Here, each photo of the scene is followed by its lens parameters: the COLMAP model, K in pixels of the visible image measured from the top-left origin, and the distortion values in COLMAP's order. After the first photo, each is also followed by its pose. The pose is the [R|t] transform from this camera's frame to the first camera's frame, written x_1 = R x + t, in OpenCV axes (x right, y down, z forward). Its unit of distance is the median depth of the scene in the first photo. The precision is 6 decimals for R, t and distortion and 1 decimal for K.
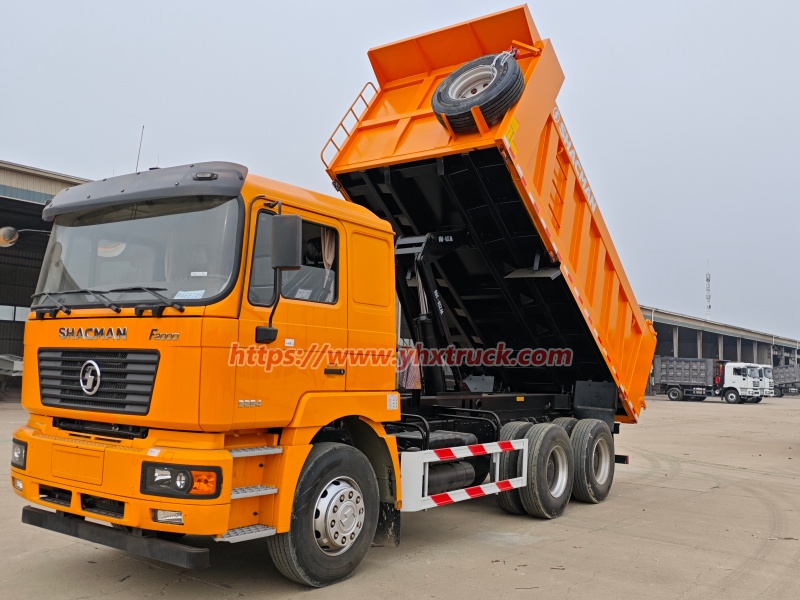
lens RADIAL K [[767.8, 0, 400.0], [0, 767.8, 300.0], [0, 0, 1]] dist [0.017831, 0.011856]
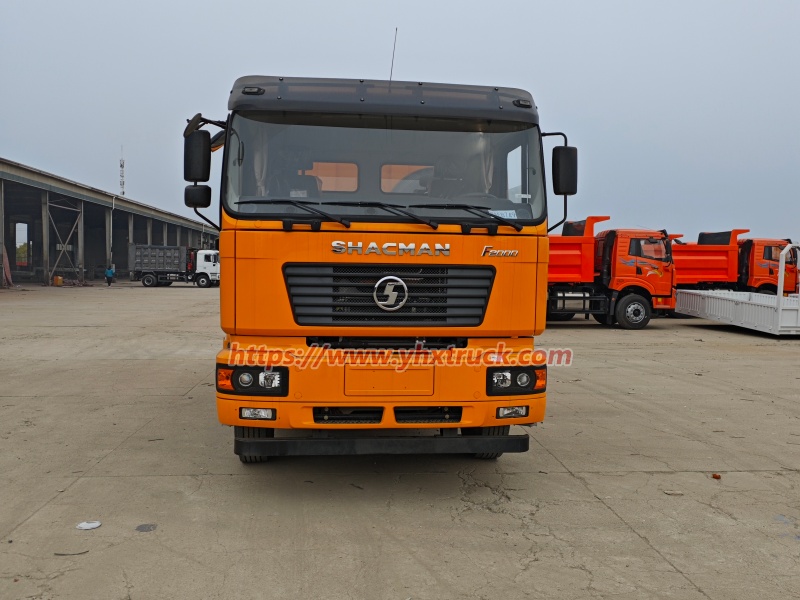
lens RADIAL K [[767.8, 0, 400.0], [0, 767.8, 300.0], [0, 0, 1]] dist [0.017831, 0.011856]
pose [[0.730612, -0.049217, 0.681016, -1.016086], [-0.052716, 0.990356, 0.128128, -0.016785], [-0.680754, -0.129513, 0.720971, 0.269410]]
